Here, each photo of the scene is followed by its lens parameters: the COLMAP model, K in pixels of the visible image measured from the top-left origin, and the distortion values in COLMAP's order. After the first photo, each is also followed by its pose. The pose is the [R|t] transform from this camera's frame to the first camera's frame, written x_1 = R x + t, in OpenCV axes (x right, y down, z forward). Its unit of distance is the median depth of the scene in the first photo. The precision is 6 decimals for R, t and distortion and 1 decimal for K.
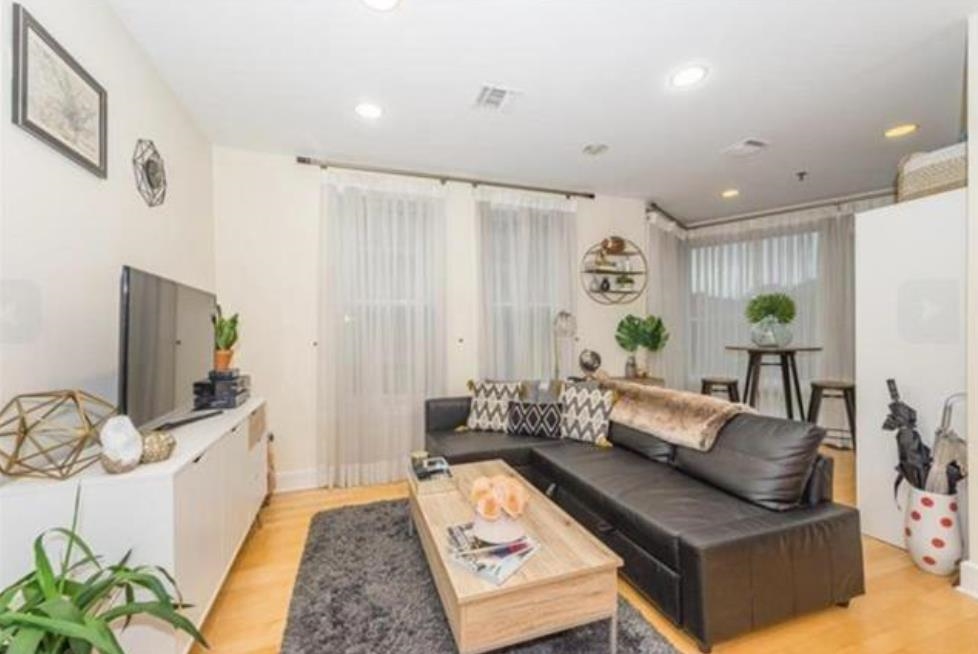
lens RADIAL K [[397.8, 0, 480.6], [0, 397.8, 332.3], [0, 0, 1]] dist [0.000786, 0.000114]
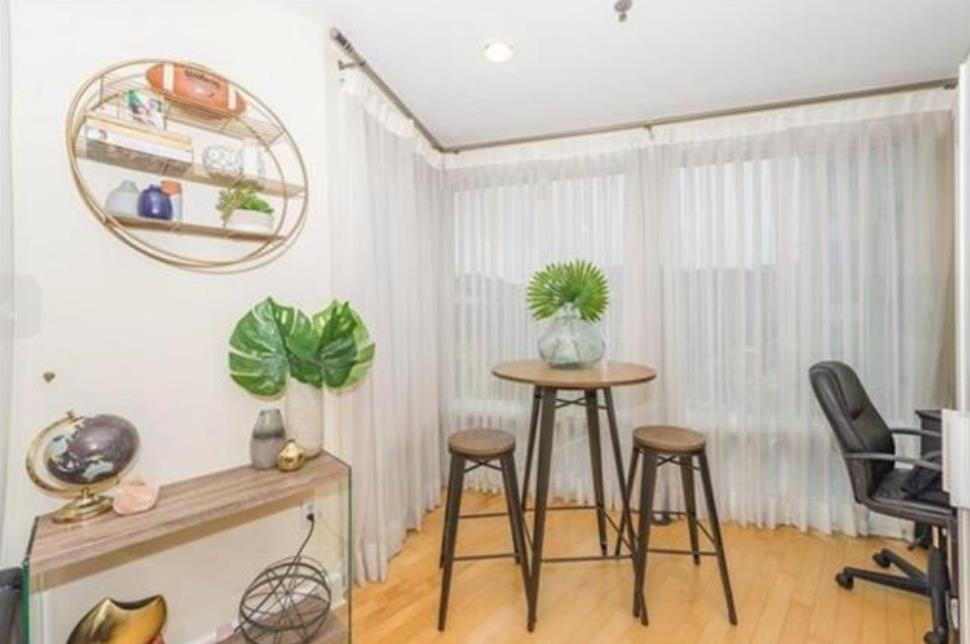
lens RADIAL K [[397.5, 0, 488.7], [0, 397.5, 321.0], [0, 0, 1]] dist [0.000604, -0.006562]
pose [[0.888431, -0.008861, 0.458925, 0.393615], [0.003932, 0.999924, 0.011695, -0.026977], [-0.458994, -0.008586, 0.888398, 0.578512]]
